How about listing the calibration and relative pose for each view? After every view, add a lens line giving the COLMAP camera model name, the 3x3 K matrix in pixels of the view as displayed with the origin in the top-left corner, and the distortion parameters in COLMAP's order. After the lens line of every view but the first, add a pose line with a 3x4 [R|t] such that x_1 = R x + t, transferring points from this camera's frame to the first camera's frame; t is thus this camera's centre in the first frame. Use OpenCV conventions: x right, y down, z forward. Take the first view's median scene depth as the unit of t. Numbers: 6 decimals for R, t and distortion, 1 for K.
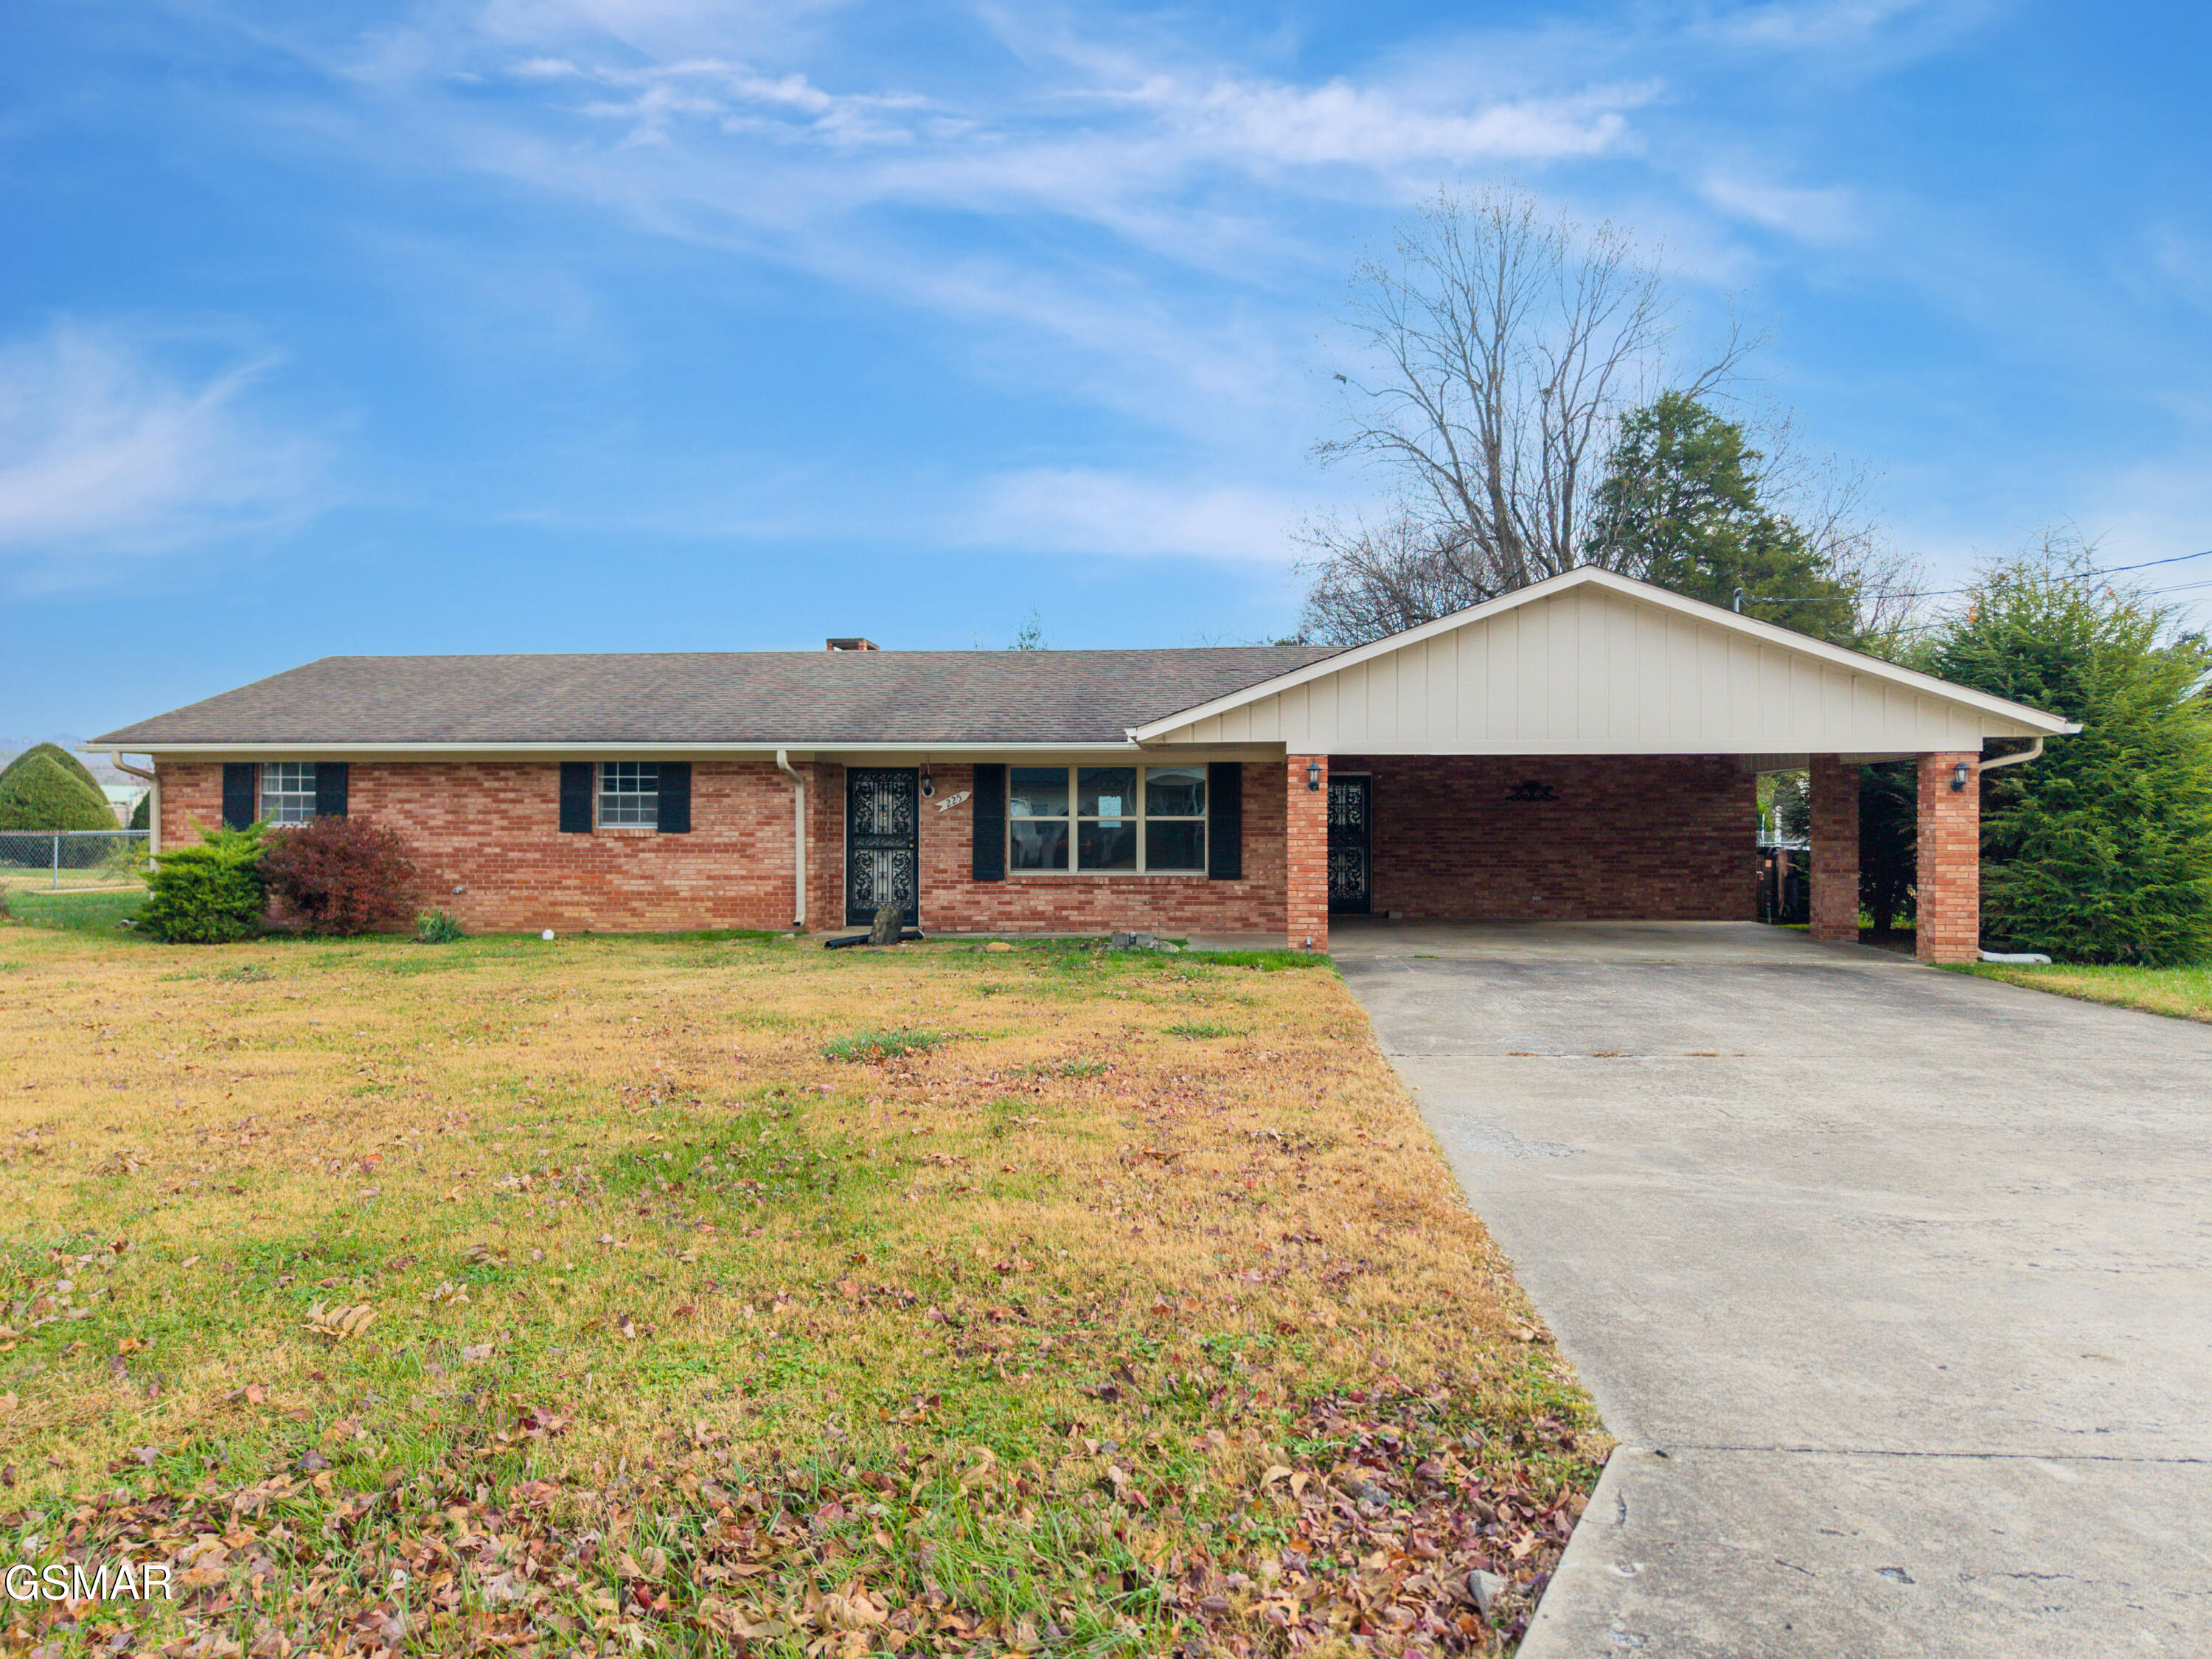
lens RADIAL K [[1496.9, 0, 1133.4], [0, 1496.9, 831.0], [0, 0, 1]] dist [0.110645, -0.114307]
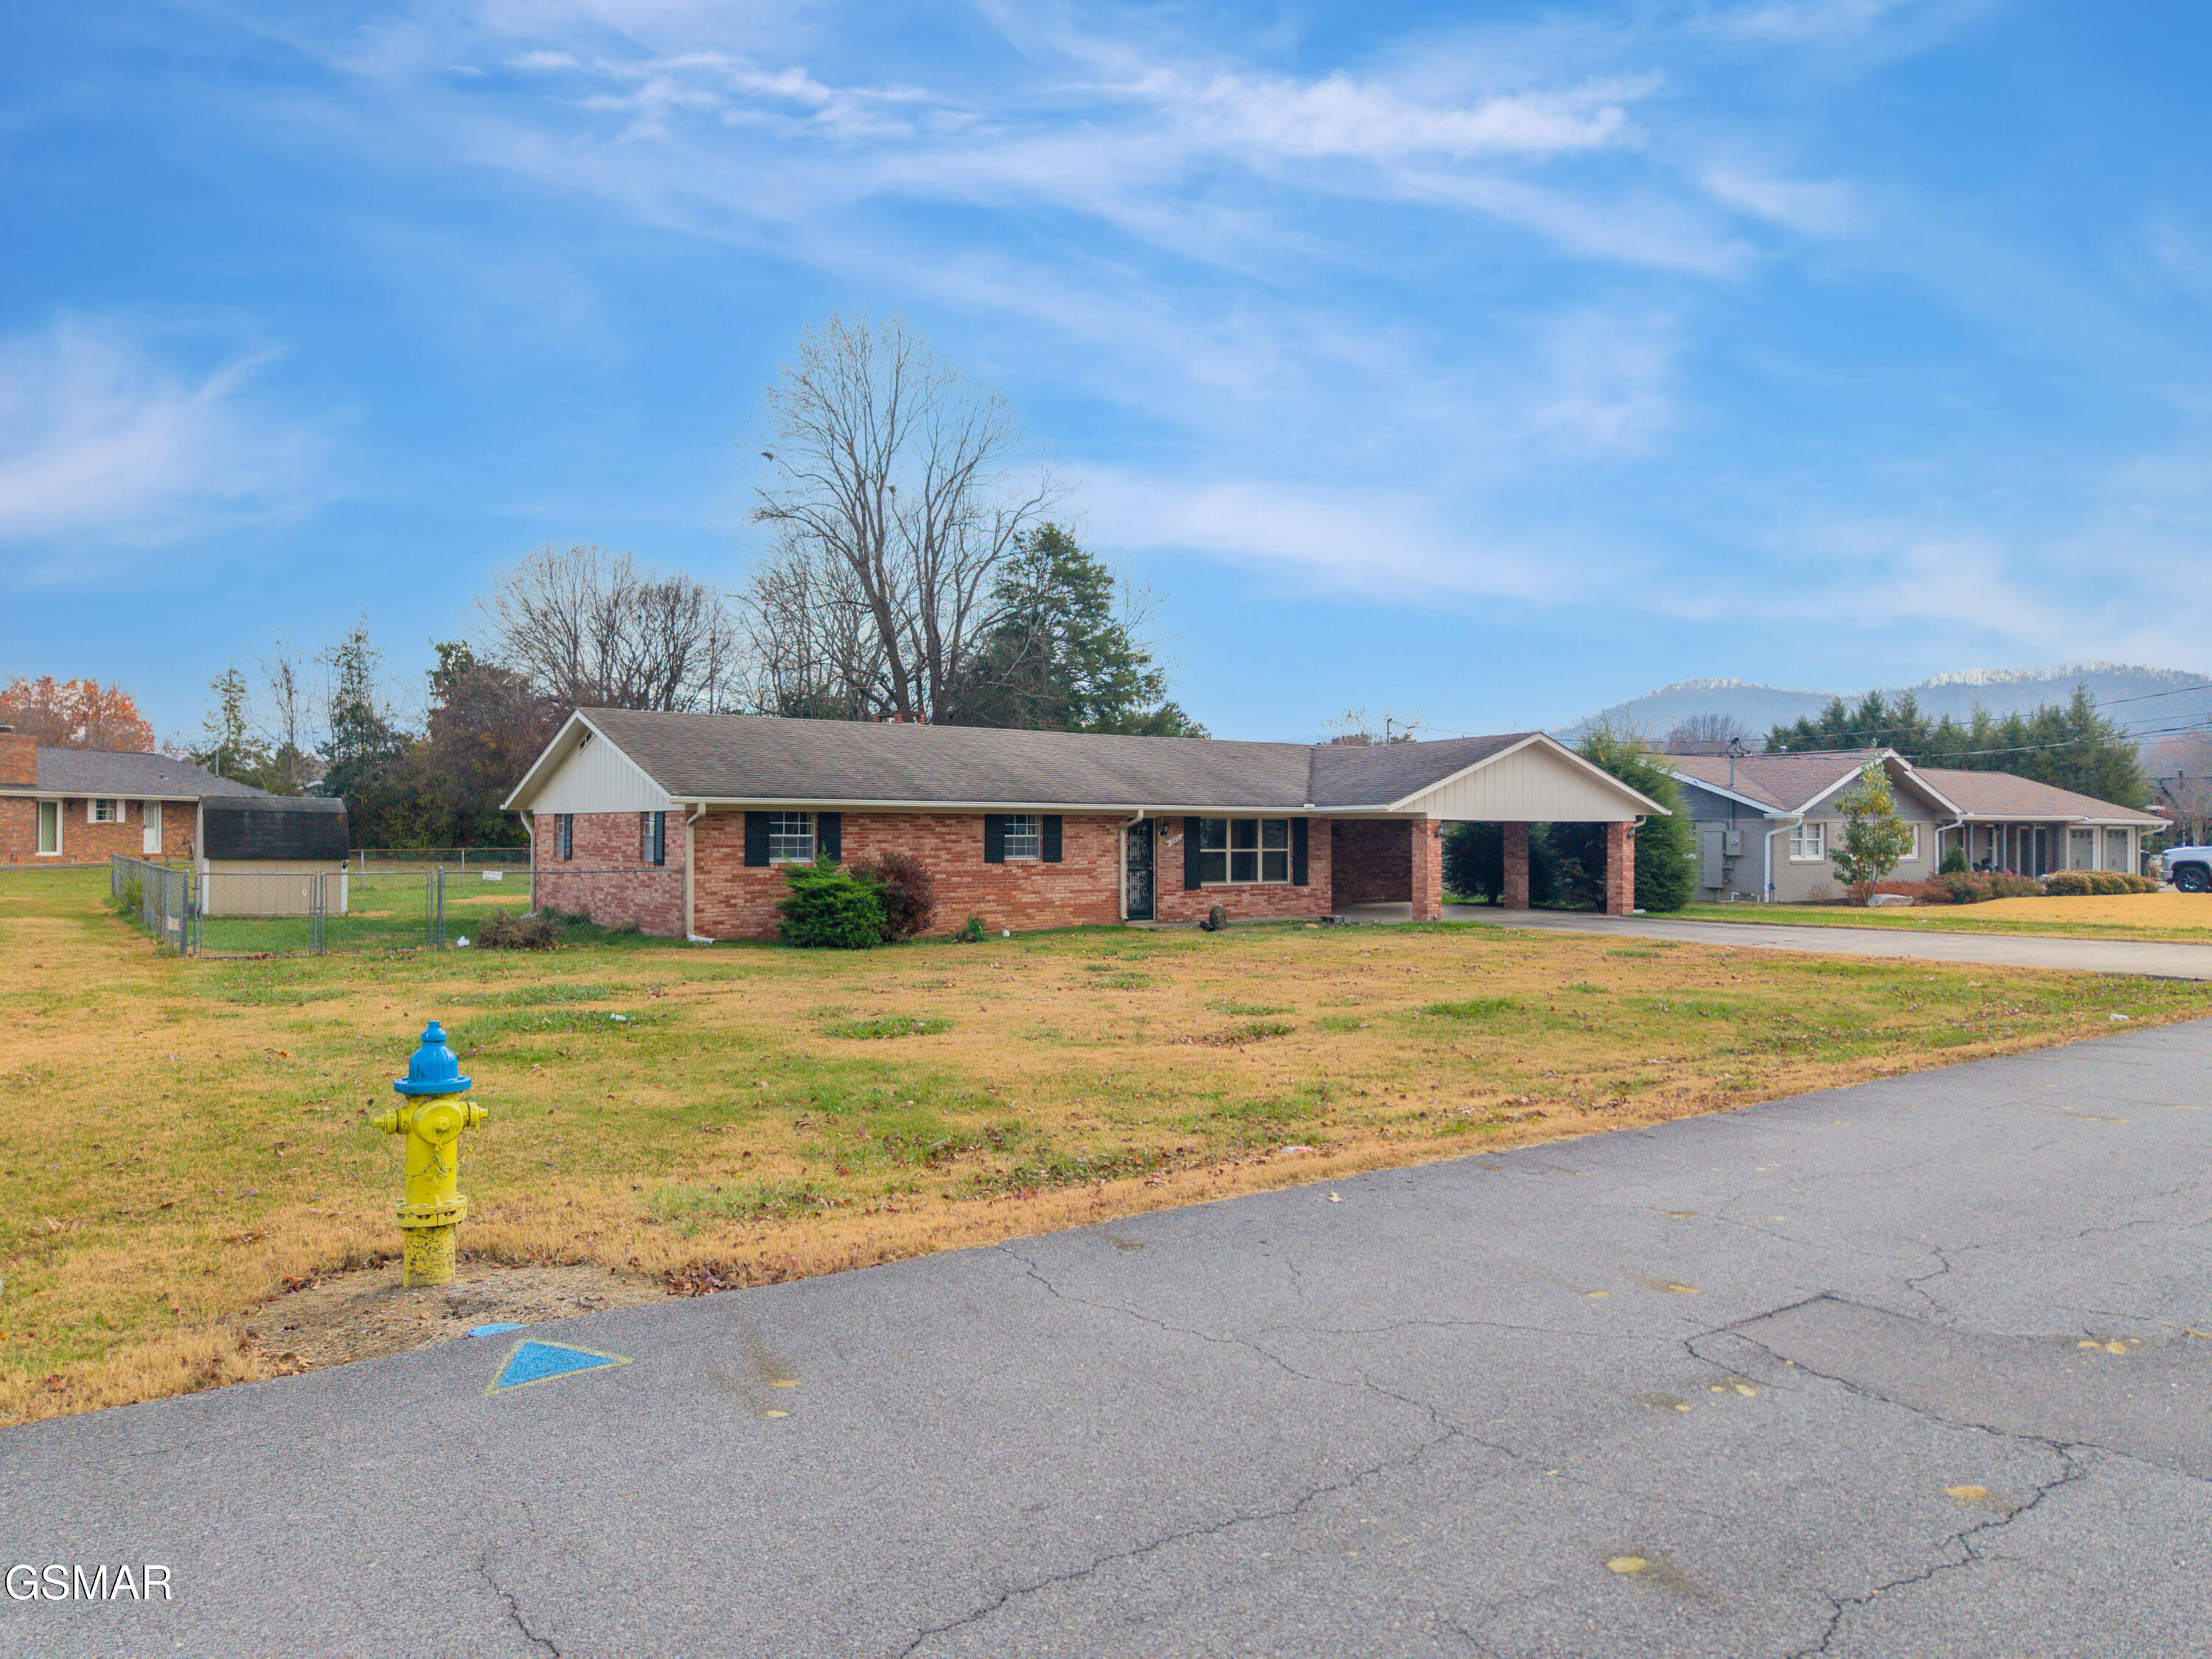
lens RADIAL K [[1496.9, 0, 1133.4], [0, 1496.9, 831.0], [0, 0, 1]] dist [0.110645, -0.114307]
pose [[0.745301, 0.001230, 0.666727, -1.233499], [-0.001711, 0.999999, 0.000069, -0.030070], [-0.666726, -0.001192, 0.745302, -0.158239]]
